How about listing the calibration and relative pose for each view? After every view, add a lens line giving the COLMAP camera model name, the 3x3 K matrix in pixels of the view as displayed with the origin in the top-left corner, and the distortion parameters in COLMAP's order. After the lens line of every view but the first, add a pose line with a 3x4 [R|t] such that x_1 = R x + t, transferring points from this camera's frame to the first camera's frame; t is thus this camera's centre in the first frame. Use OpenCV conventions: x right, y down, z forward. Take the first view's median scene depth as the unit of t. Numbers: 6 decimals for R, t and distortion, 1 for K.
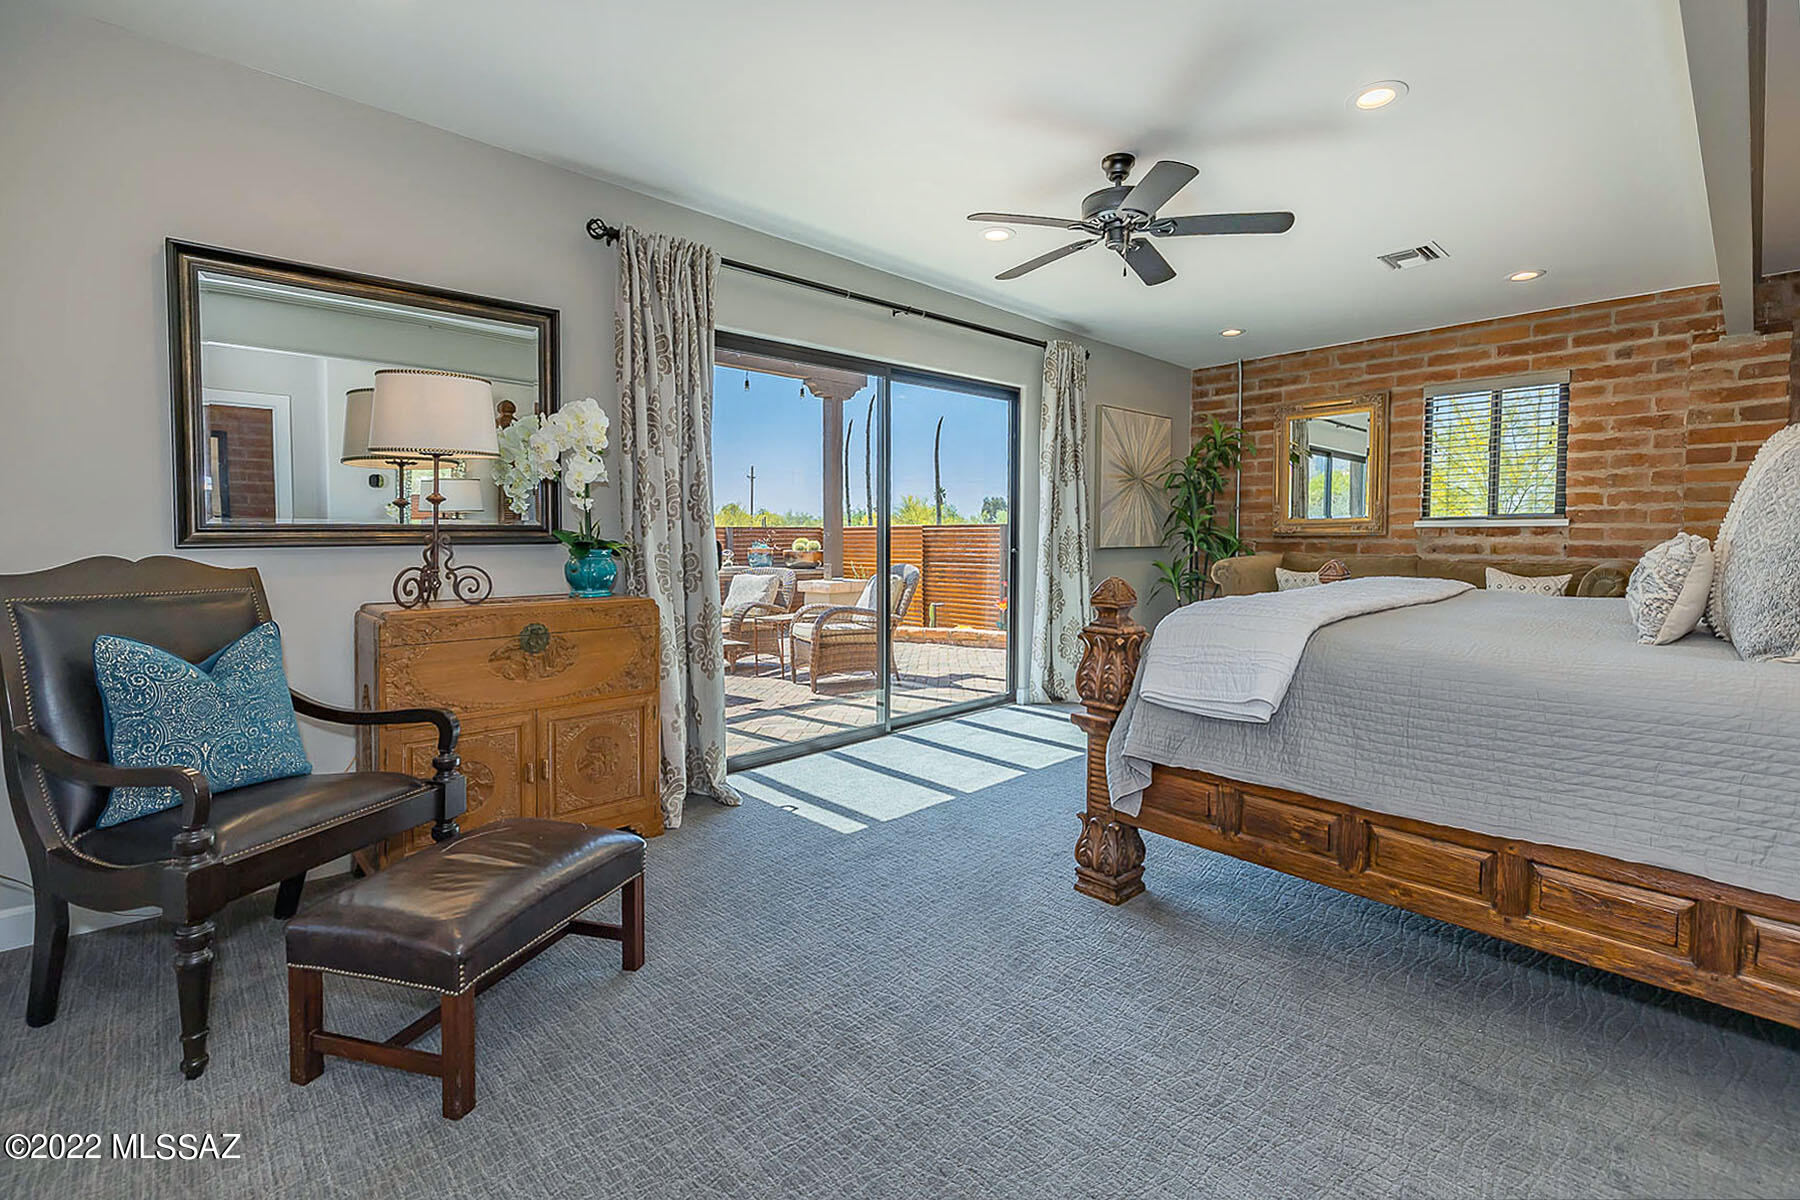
lens RADIAL K [[789.5, 0, 886.8], [0, 789.5, 571.2], [0, 0, 1]] dist [0.001062, 0.000041]
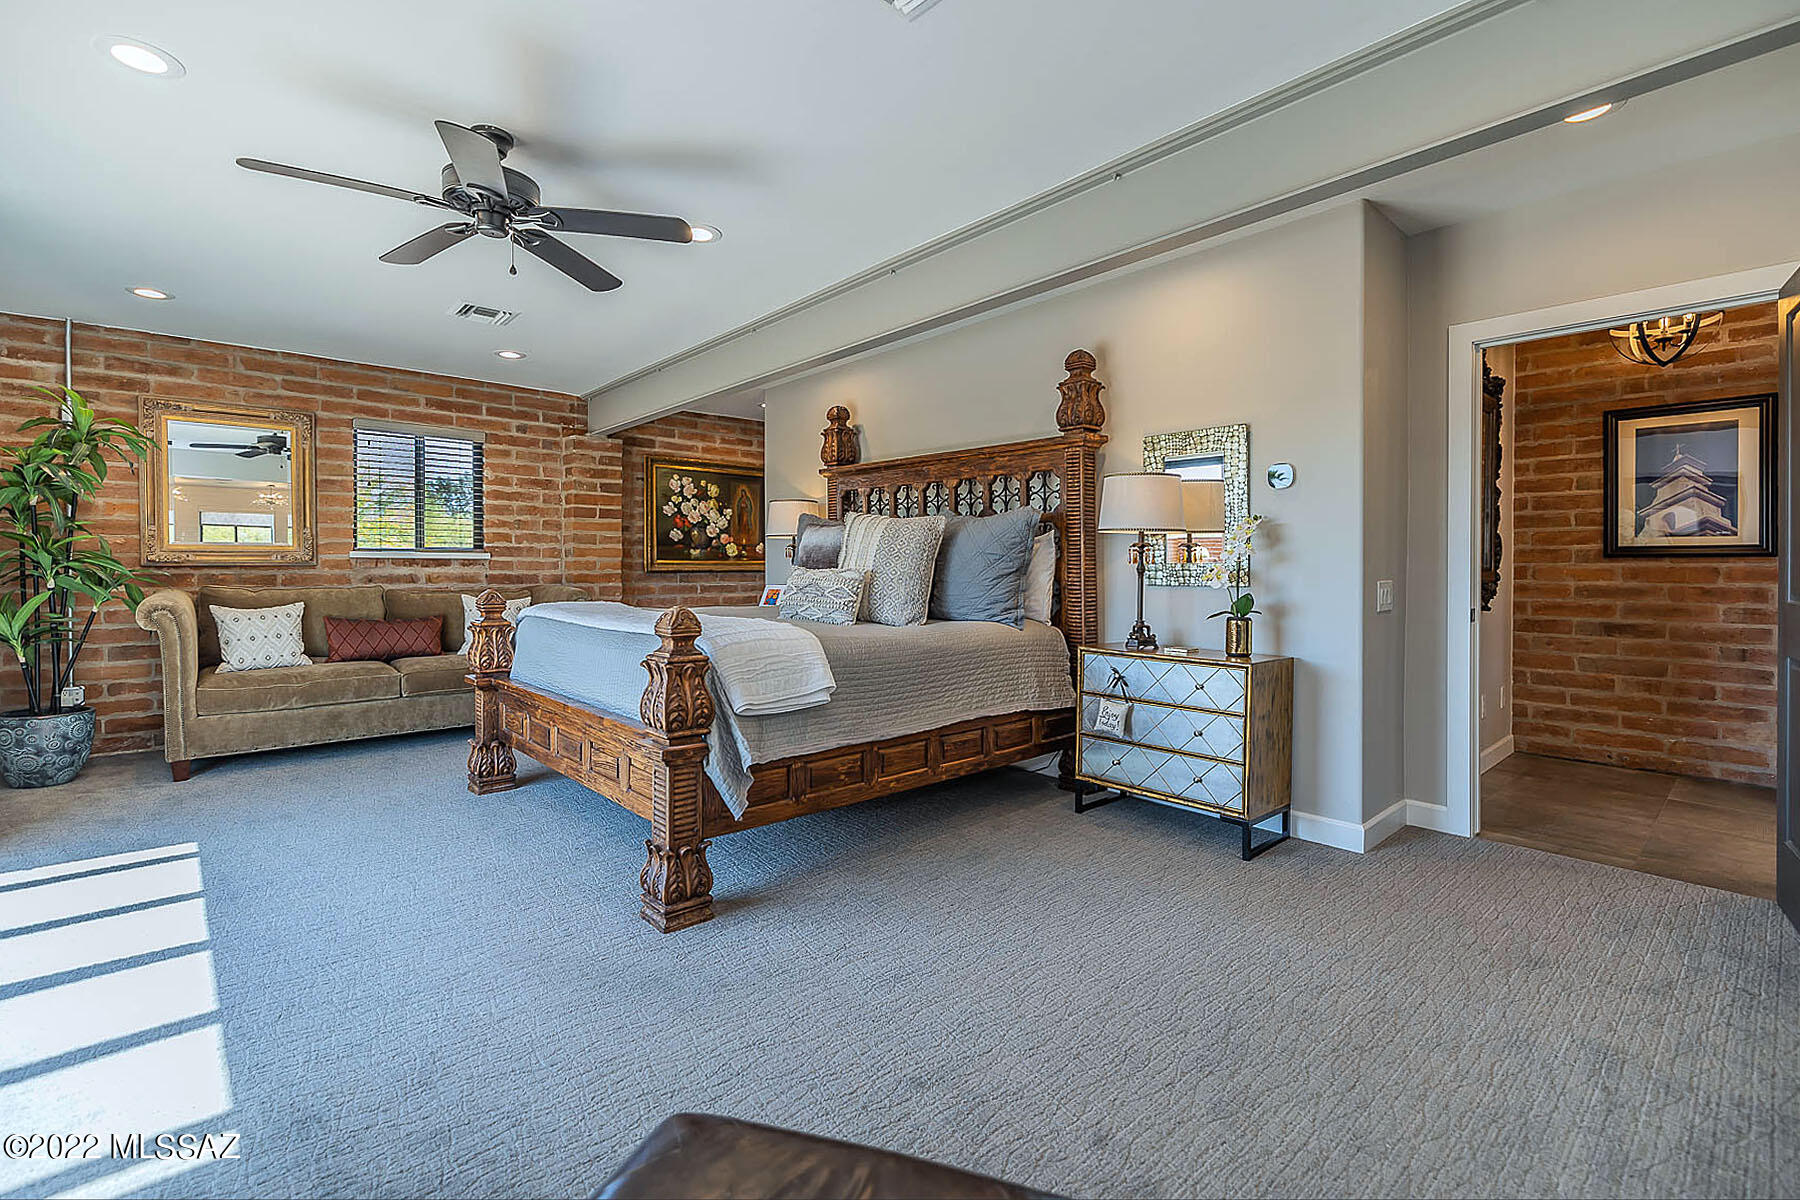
lens RADIAL K [[789.5, 0, 886.8], [0, 789.5, 571.2], [0, 0, 1]] dist [0.001062, 0.000041]
pose [[0.015629, 0.000065, 0.999878, -0.356266], [0.042147, 0.999111, -0.000724, -0.010753], [-0.998989, 0.042153, 0.015612, 0.357544]]
